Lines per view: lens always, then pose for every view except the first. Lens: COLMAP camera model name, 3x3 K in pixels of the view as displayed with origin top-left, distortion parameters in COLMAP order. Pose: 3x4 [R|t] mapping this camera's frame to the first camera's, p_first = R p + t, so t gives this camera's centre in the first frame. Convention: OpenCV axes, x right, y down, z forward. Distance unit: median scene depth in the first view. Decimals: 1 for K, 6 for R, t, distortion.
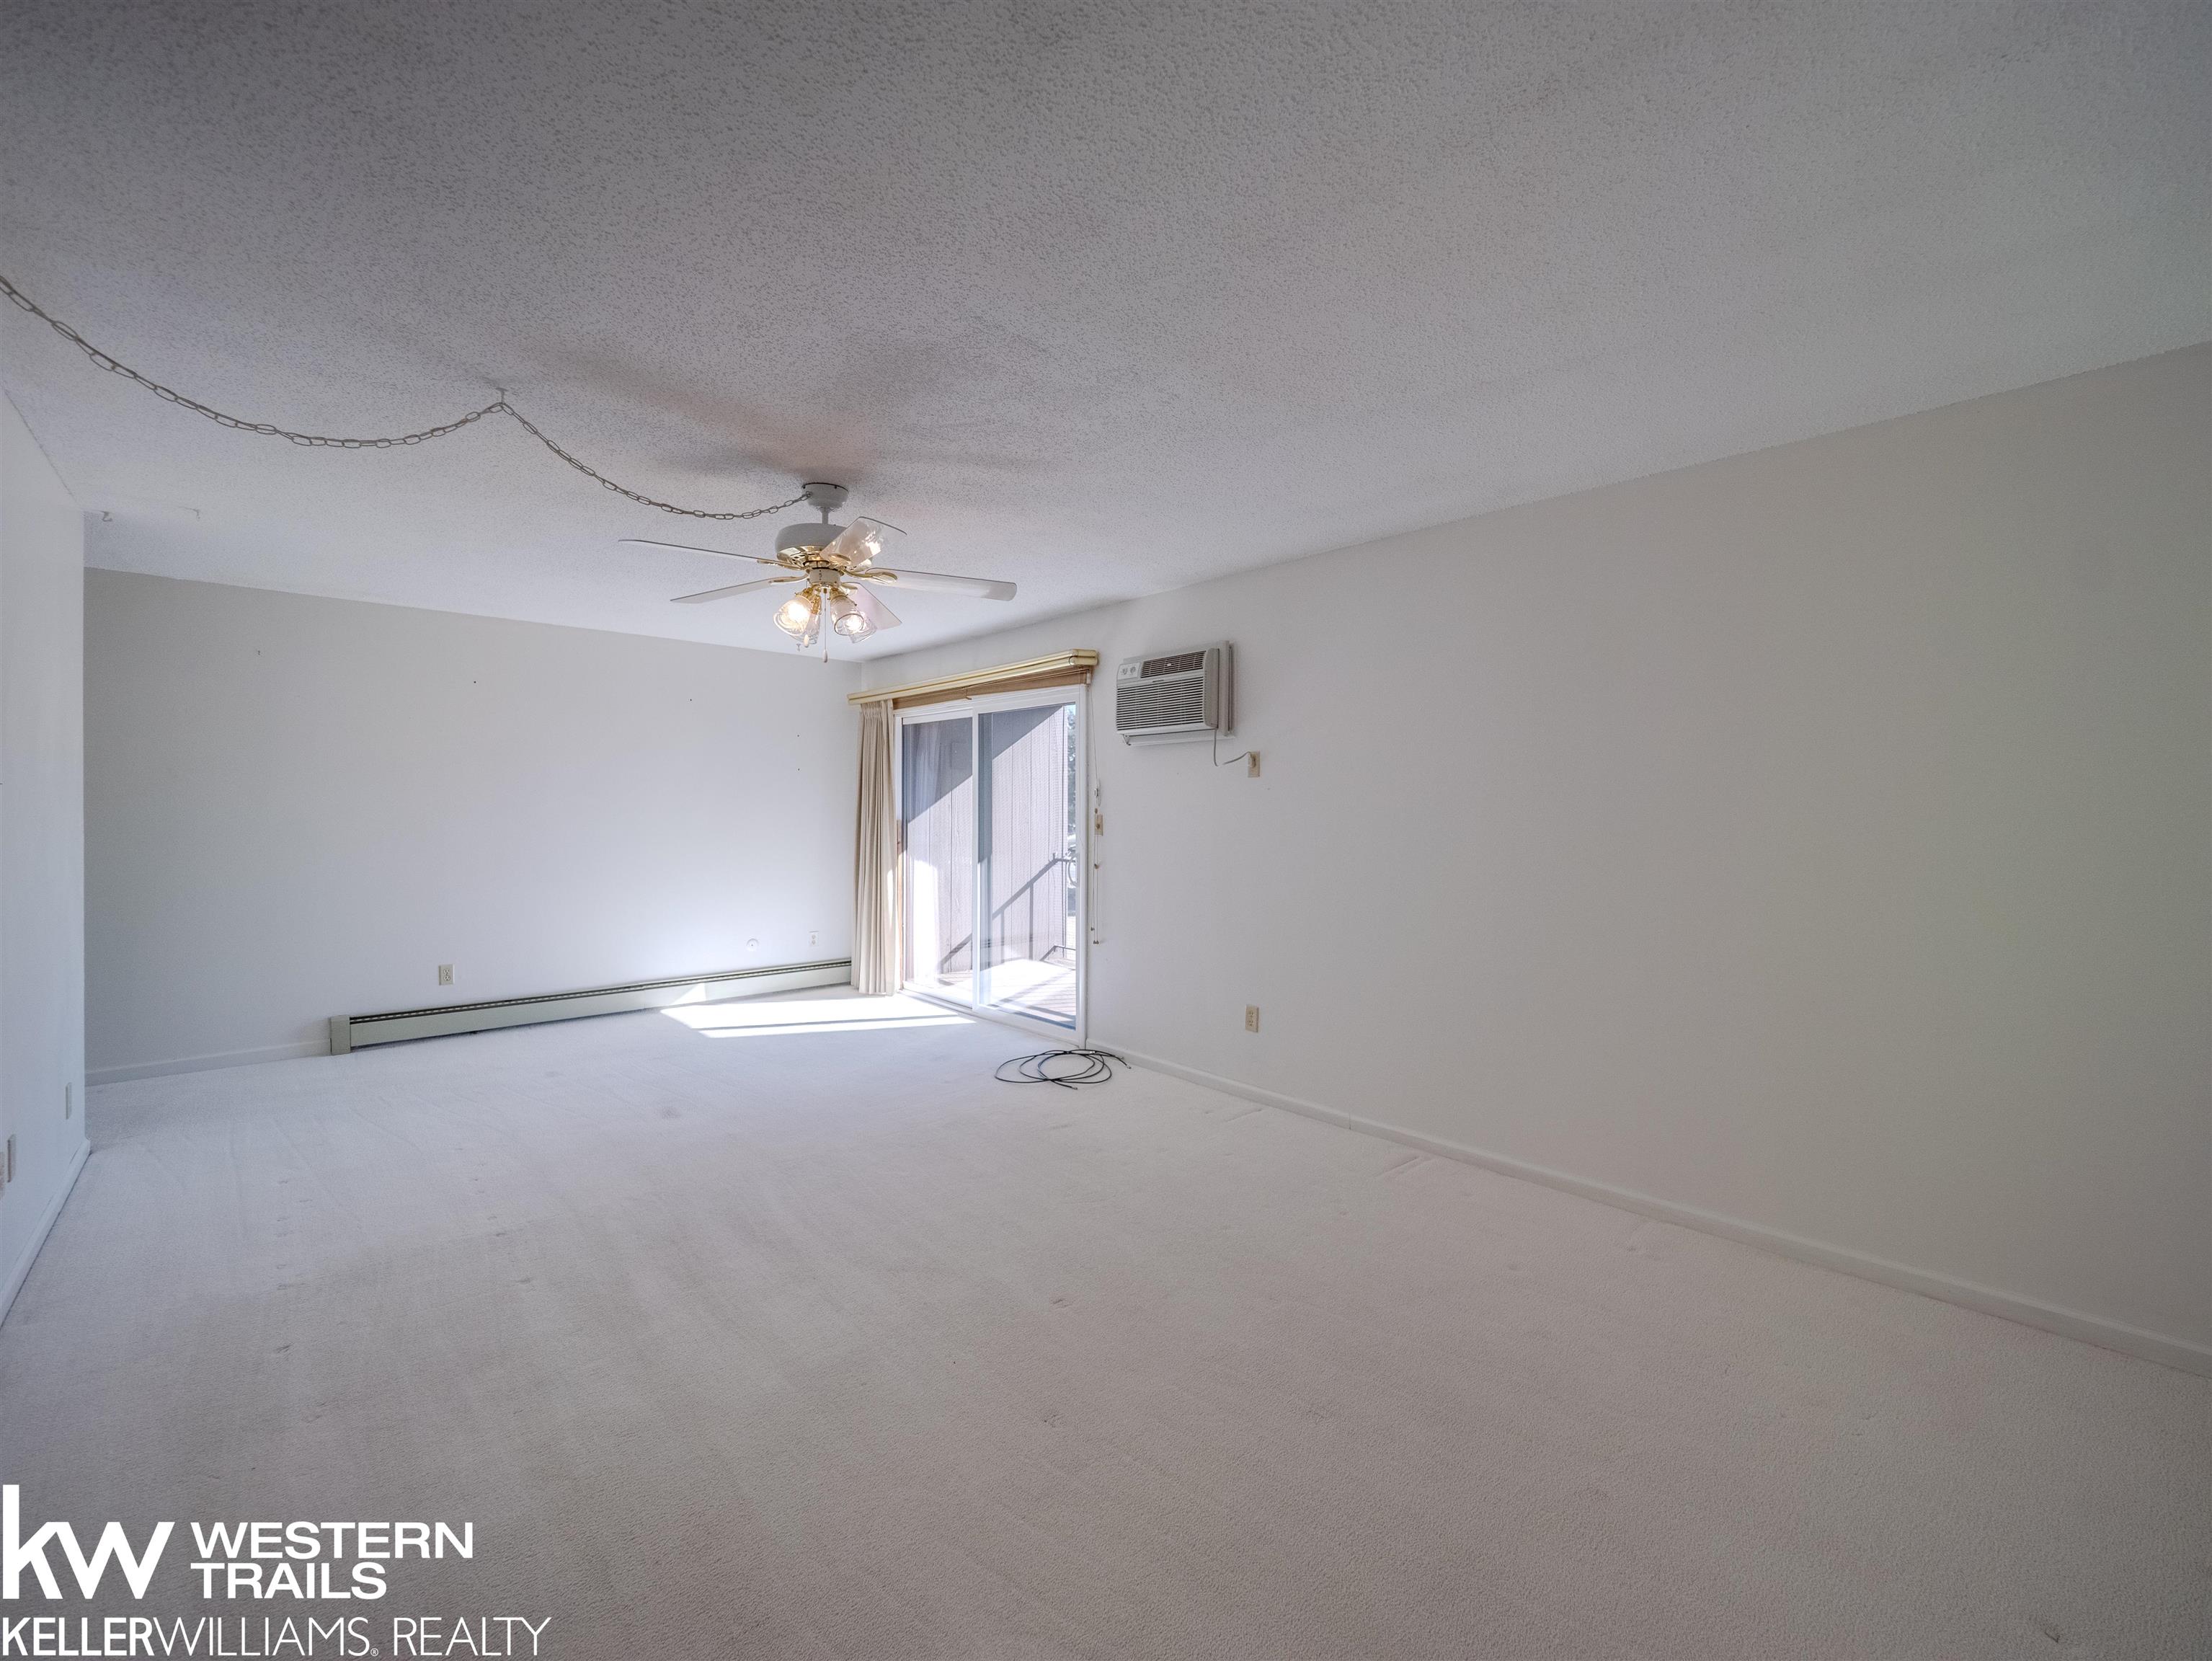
lens RADIAL K [[925.8, 0, 1104.8], [0, 925.8, 827.3], [0, 0, 1]] dist [0.009389, -0.010997]
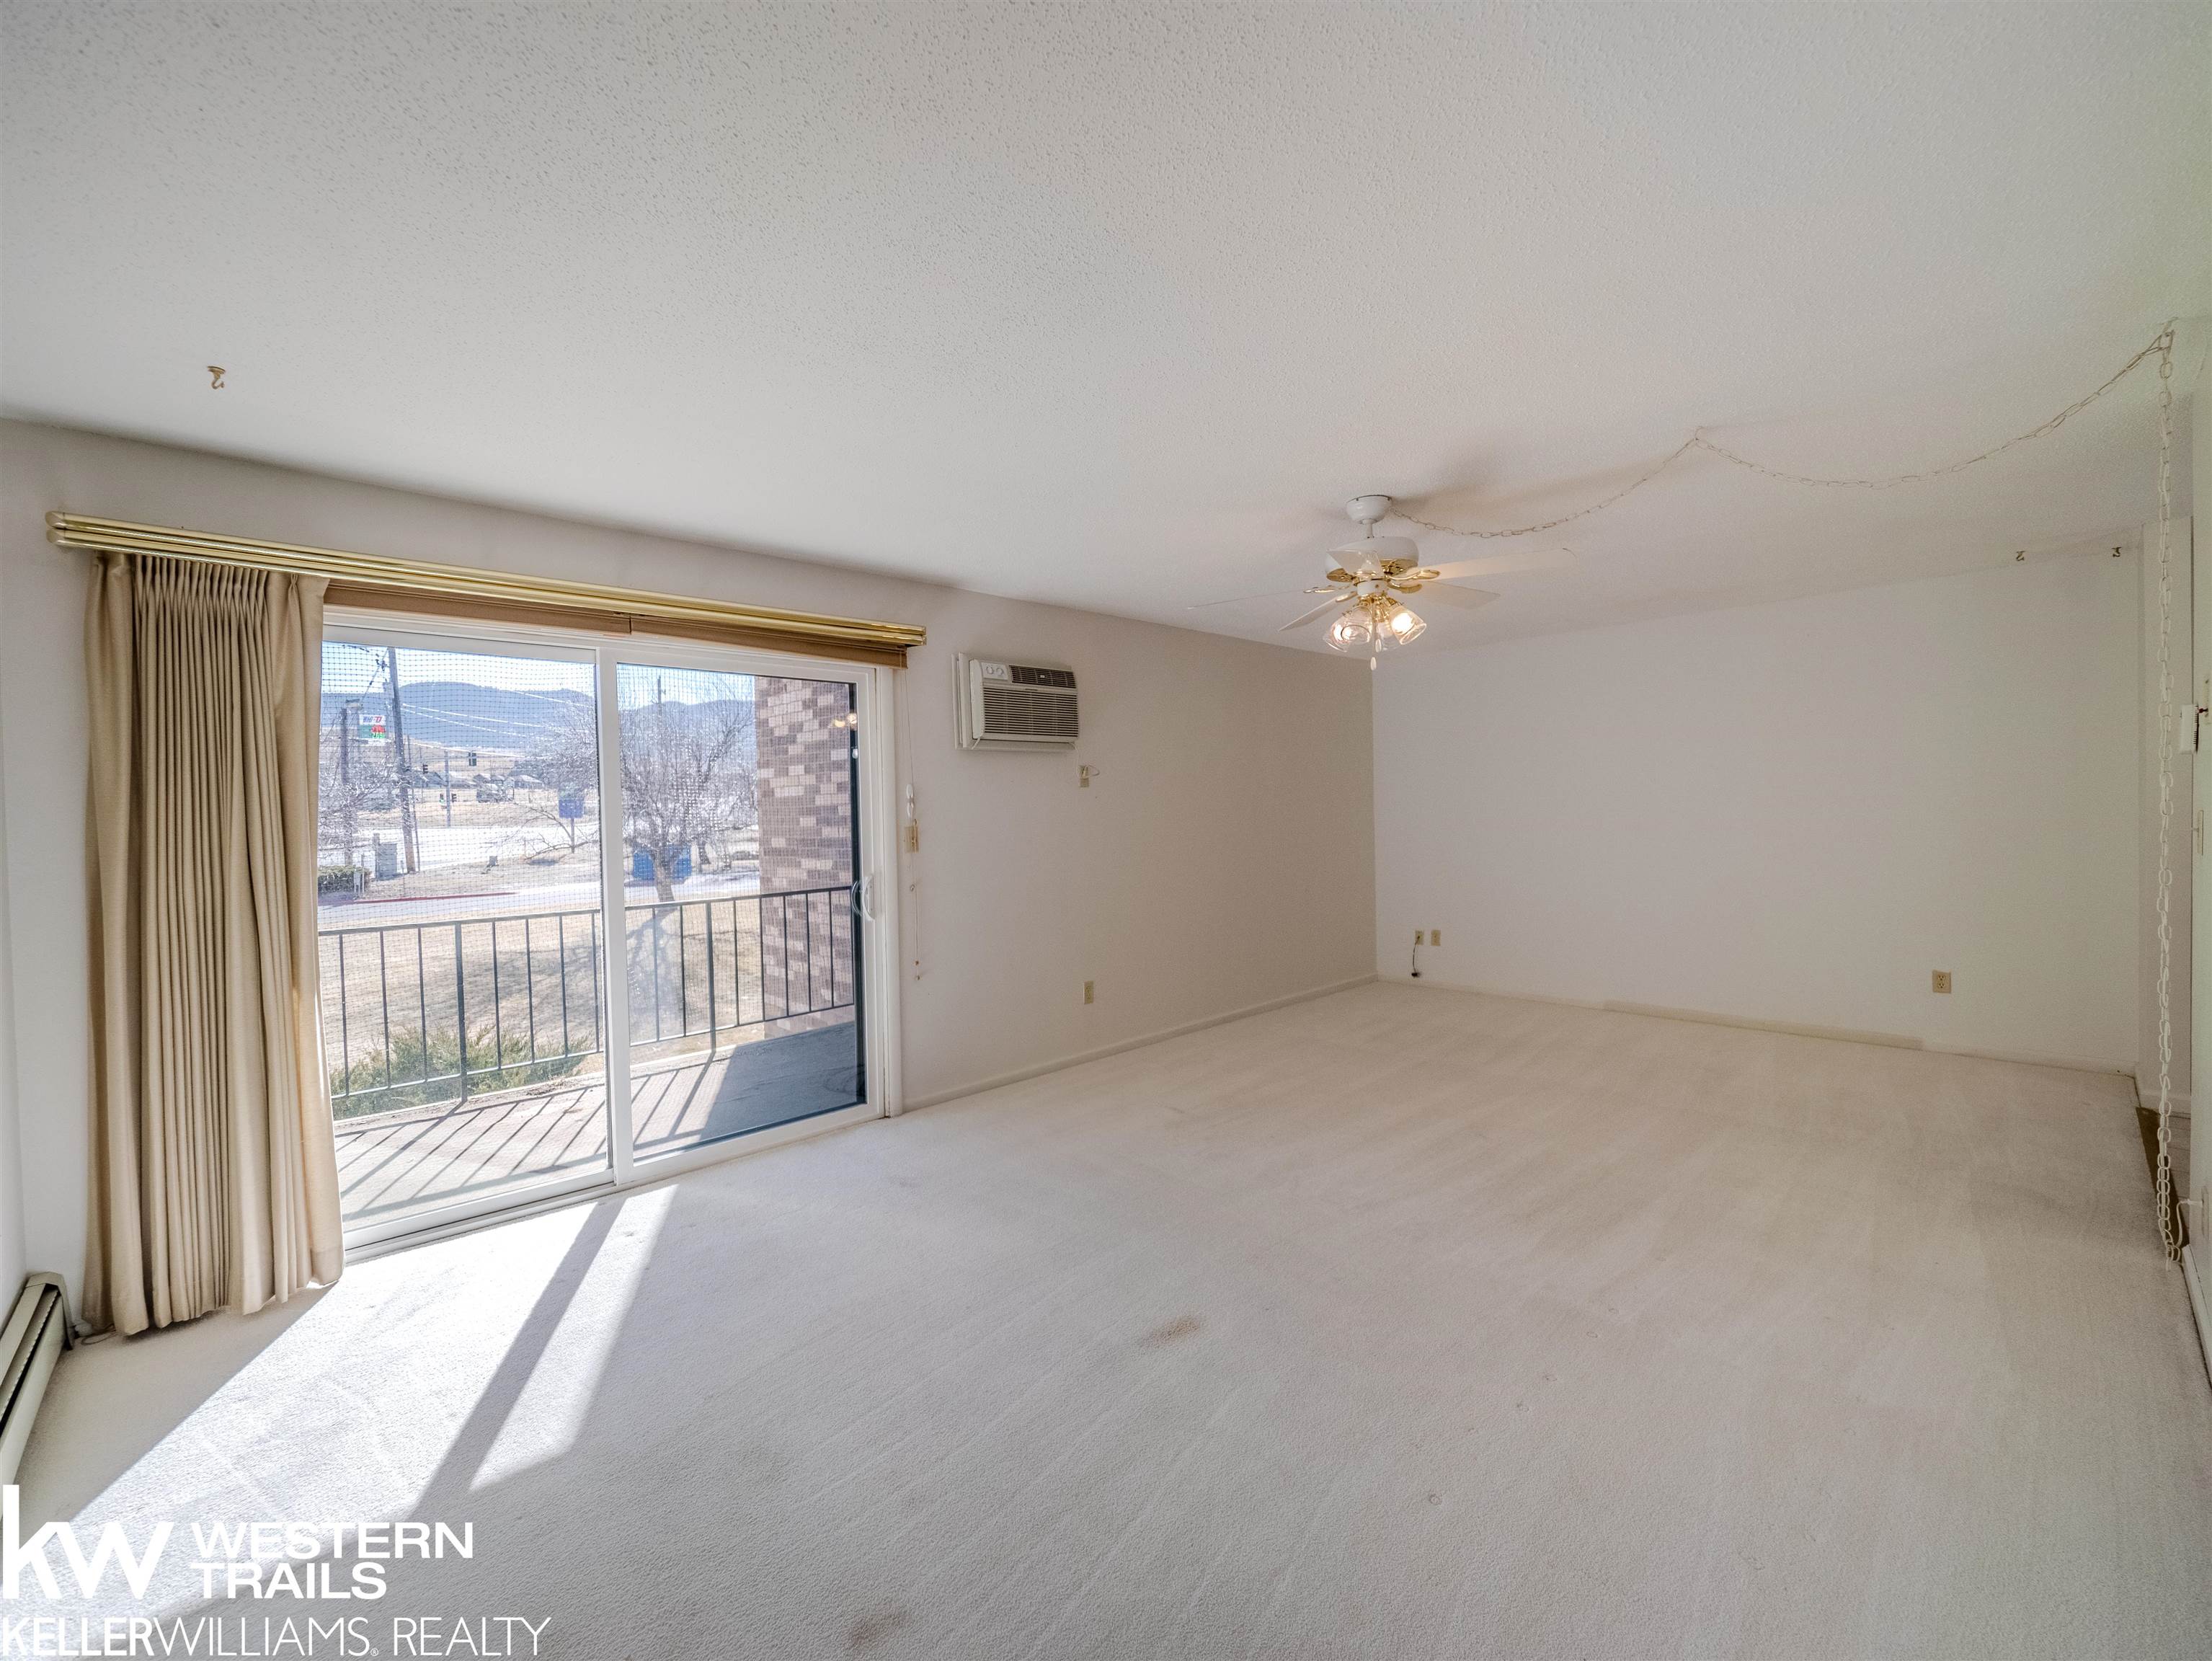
lens RADIAL K [[925.8, 0, 1104.8], [0, 925.8, 827.3], [0, 0, 1]] dist [0.009389, -0.010997]
pose [[-0.036107, -0.012846, 0.999265, -0.953140], [0.049169, 0.998684, 0.014615, -0.017806], [-0.998138, 0.049660, -0.035428, 0.953739]]
